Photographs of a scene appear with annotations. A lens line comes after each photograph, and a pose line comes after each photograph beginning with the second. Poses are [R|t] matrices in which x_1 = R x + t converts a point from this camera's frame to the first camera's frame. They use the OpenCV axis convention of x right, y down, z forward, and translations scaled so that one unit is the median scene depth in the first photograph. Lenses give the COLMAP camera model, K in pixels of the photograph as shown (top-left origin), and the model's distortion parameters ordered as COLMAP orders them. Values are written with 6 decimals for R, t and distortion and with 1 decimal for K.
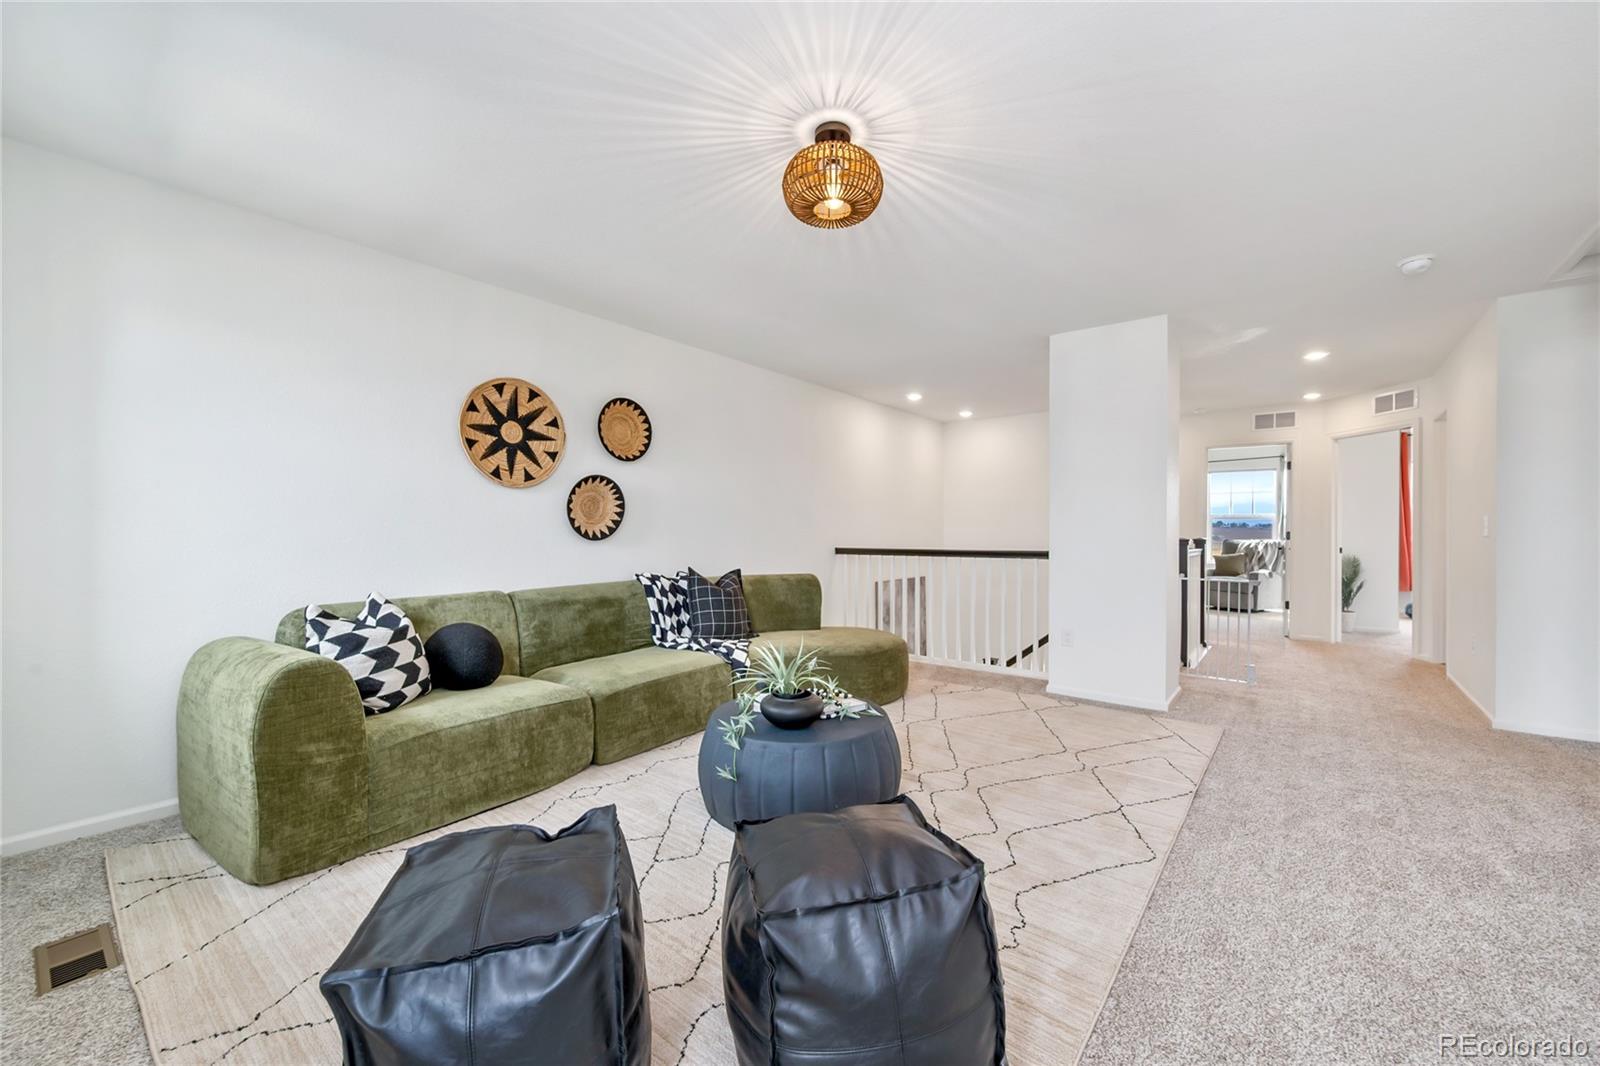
lens RADIAL K [[636.8, 0, 795.6], [0, 636.8, 531.5], [0, 0, 1]] dist [0.002263, -0.000222]
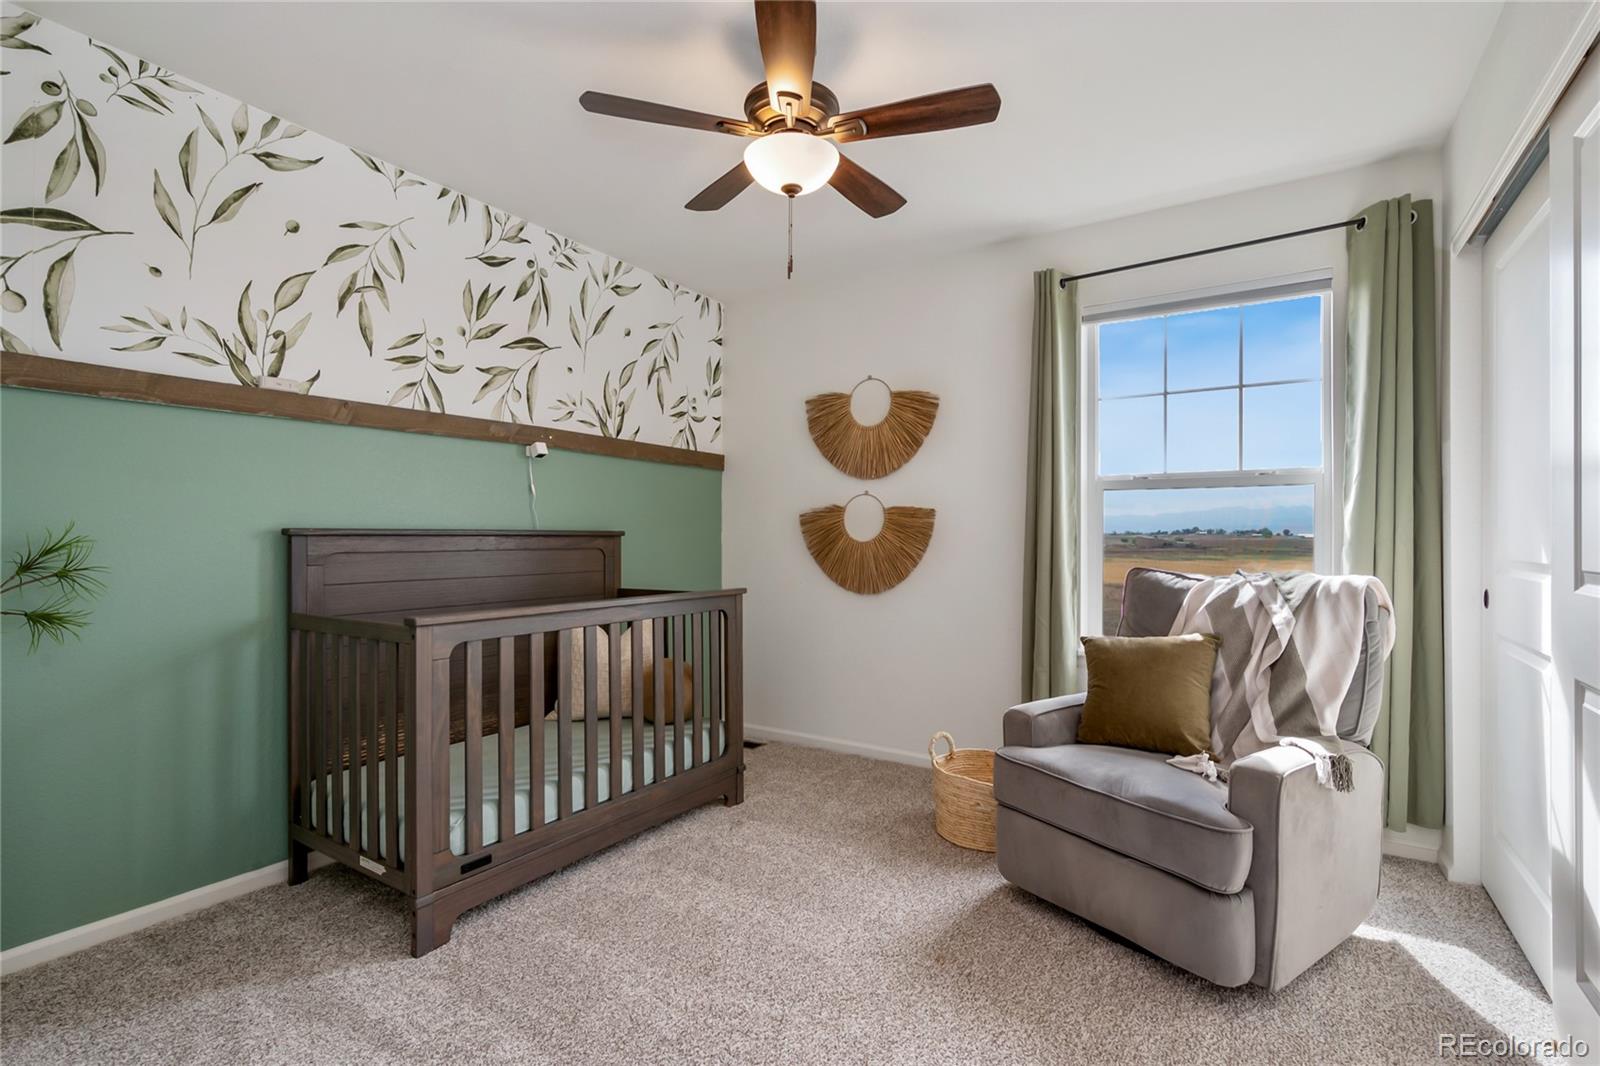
lens RADIAL K [[735.8, 0, 803.0], [0, 735.8, 533.4], [0, 0, 1]] dist [0.001383, 0.000092]
pose [[0.995362, 0.005310, 0.096059, 0.484437], [-0.004870, 0.999977, -0.004819, 0.001505], [-0.096082, 0.004329, 0.995364, 0.681841]]
